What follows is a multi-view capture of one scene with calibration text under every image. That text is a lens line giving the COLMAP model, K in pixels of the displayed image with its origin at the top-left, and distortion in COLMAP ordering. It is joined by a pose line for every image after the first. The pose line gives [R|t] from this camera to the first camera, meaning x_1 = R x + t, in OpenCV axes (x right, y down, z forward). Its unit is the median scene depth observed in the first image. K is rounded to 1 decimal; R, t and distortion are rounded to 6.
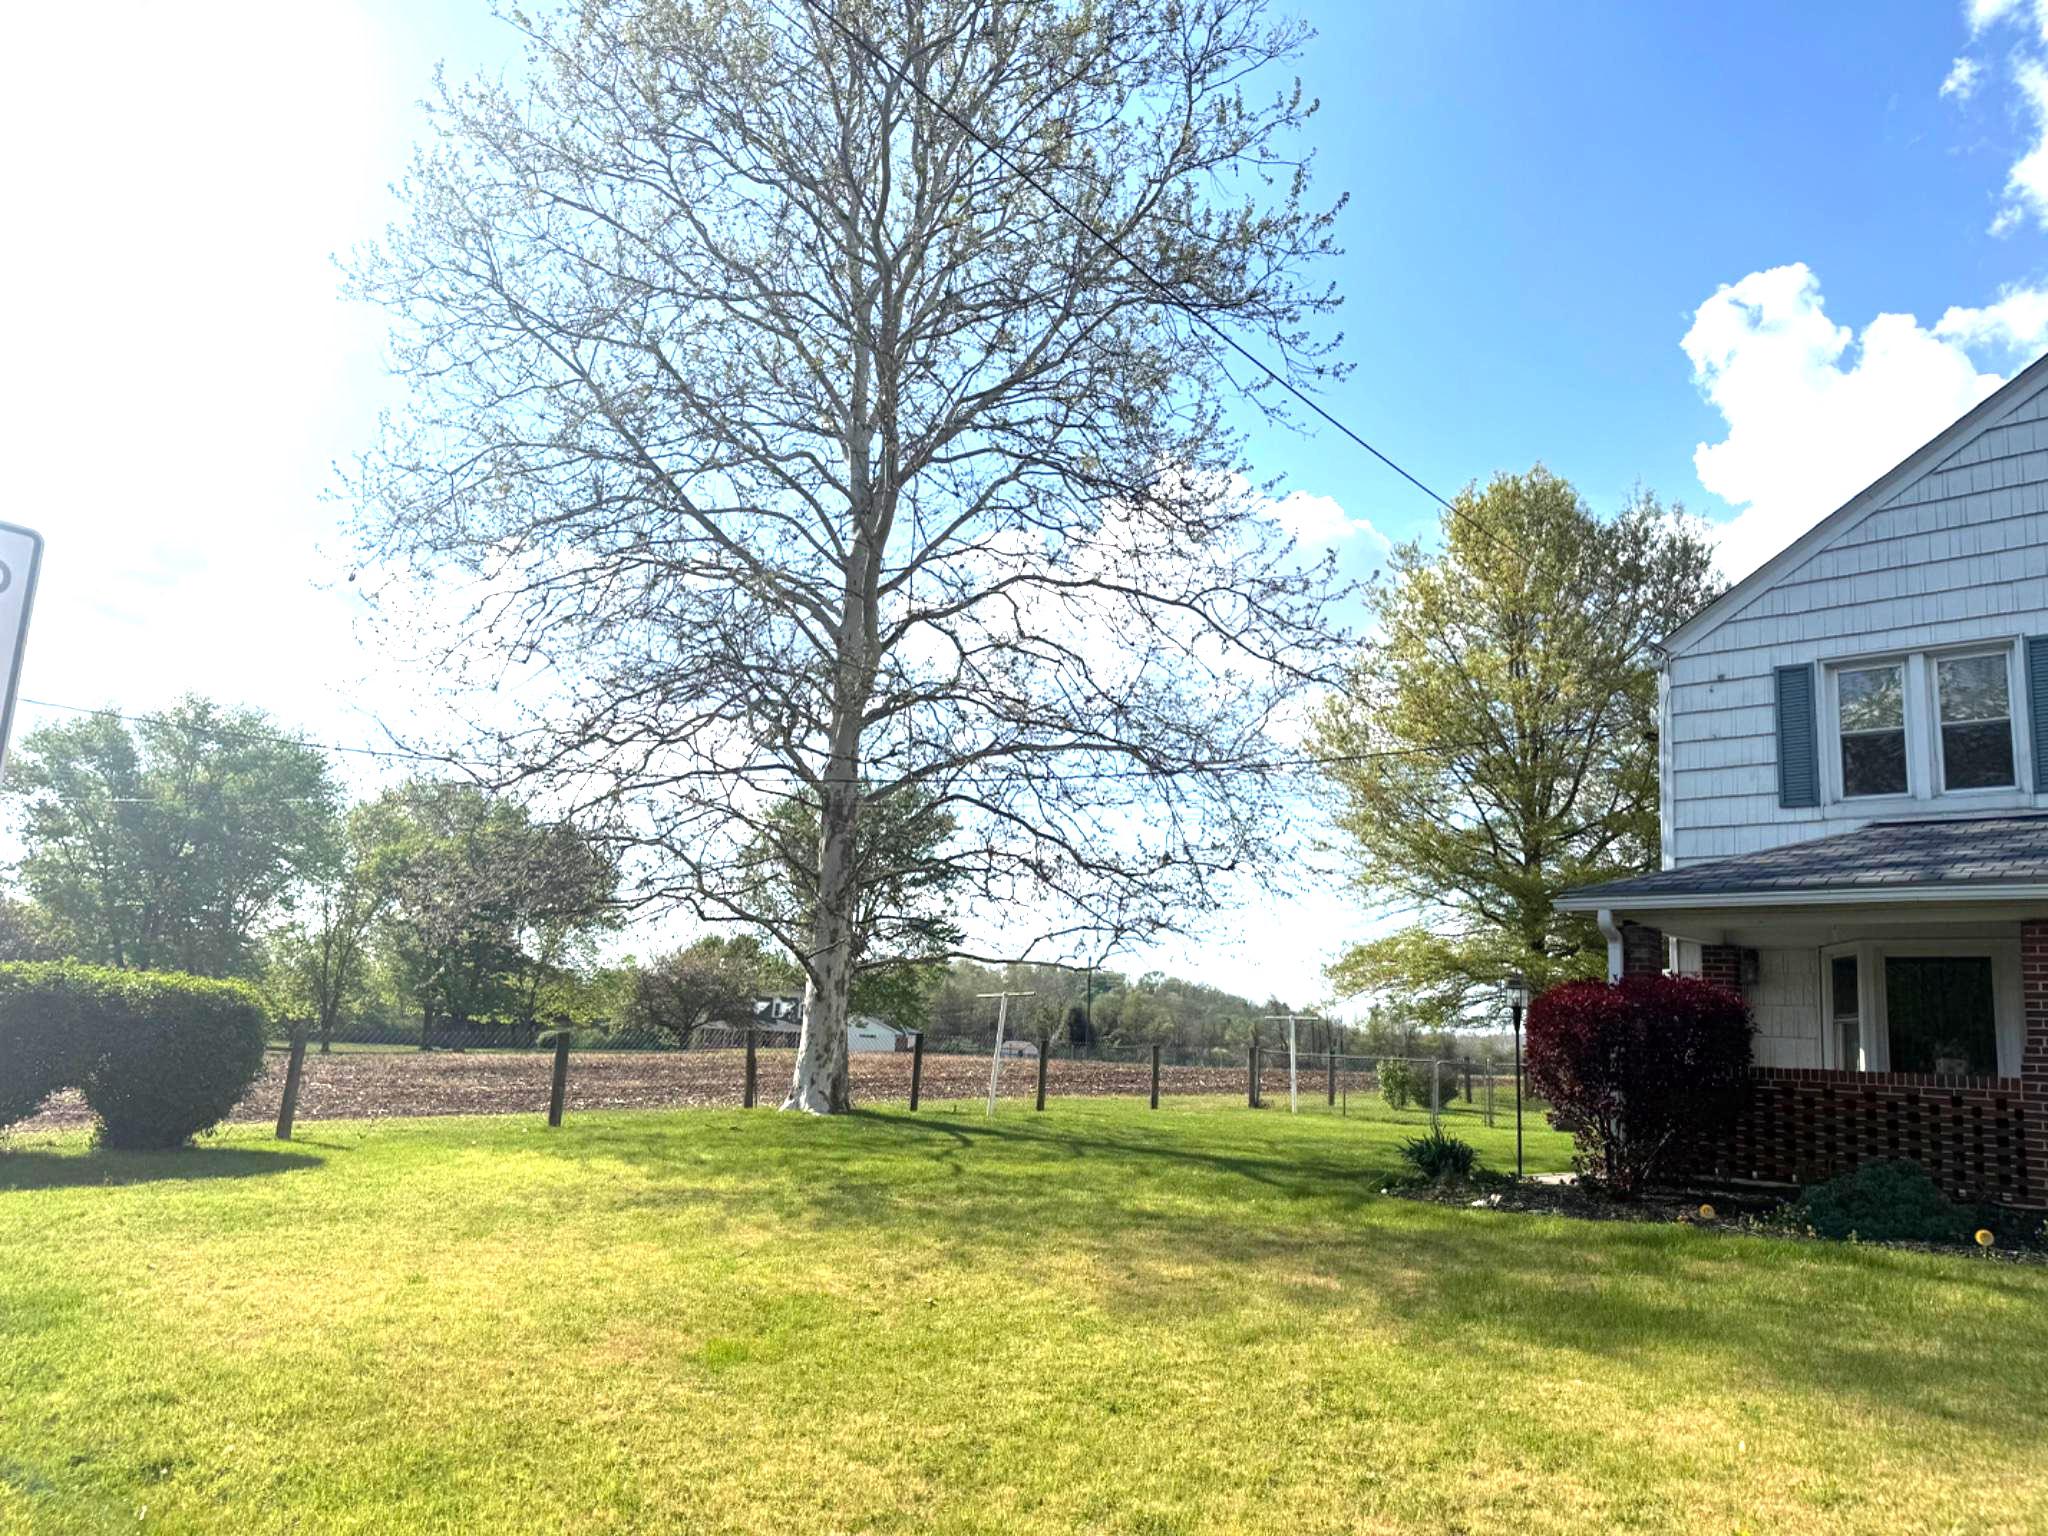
lens RADIAL K [[1451.2, 0, 1050.0], [0, 1451.2, 756.5], [0, 0, 1]] dist [0.095558, -0.052230]
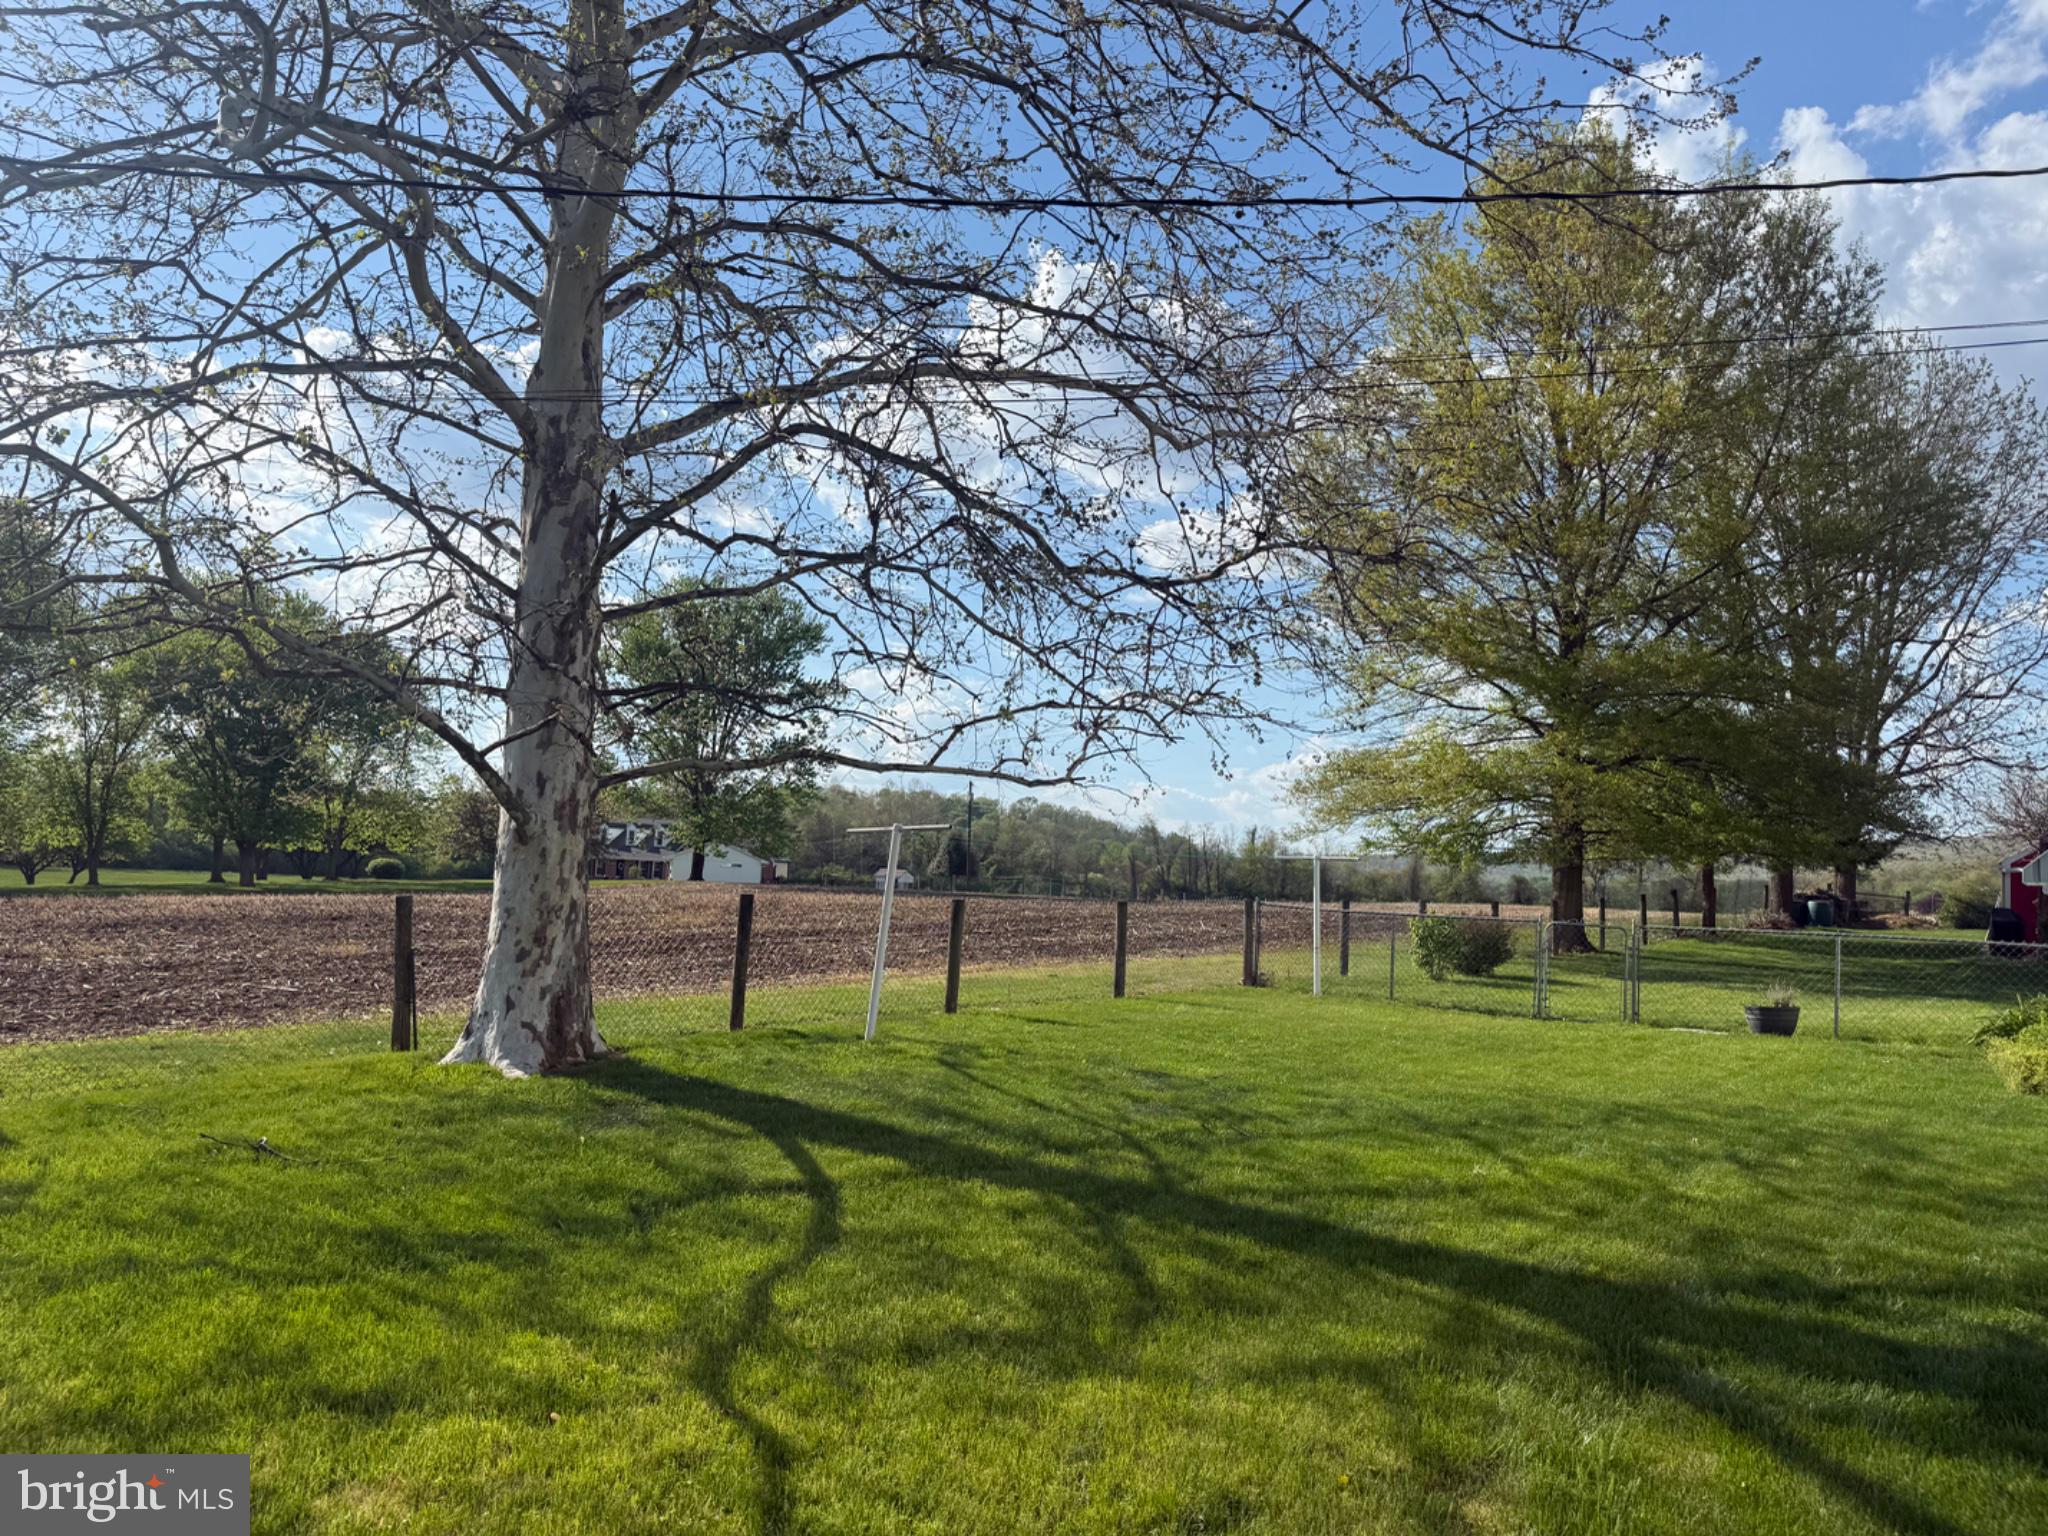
lens RADIAL K [[1454.1, 0, 1024.0], [0, 1454.1, 768.0], [0, 0, 1]] dist [0.091211, -0.072524]
pose [[0.997538, 0.000903, 0.070119, -0.036839], [-0.009731, 0.992025, 0.125662, 0.119336], [-0.069446, -0.126035, 0.989592, 0.759494]]
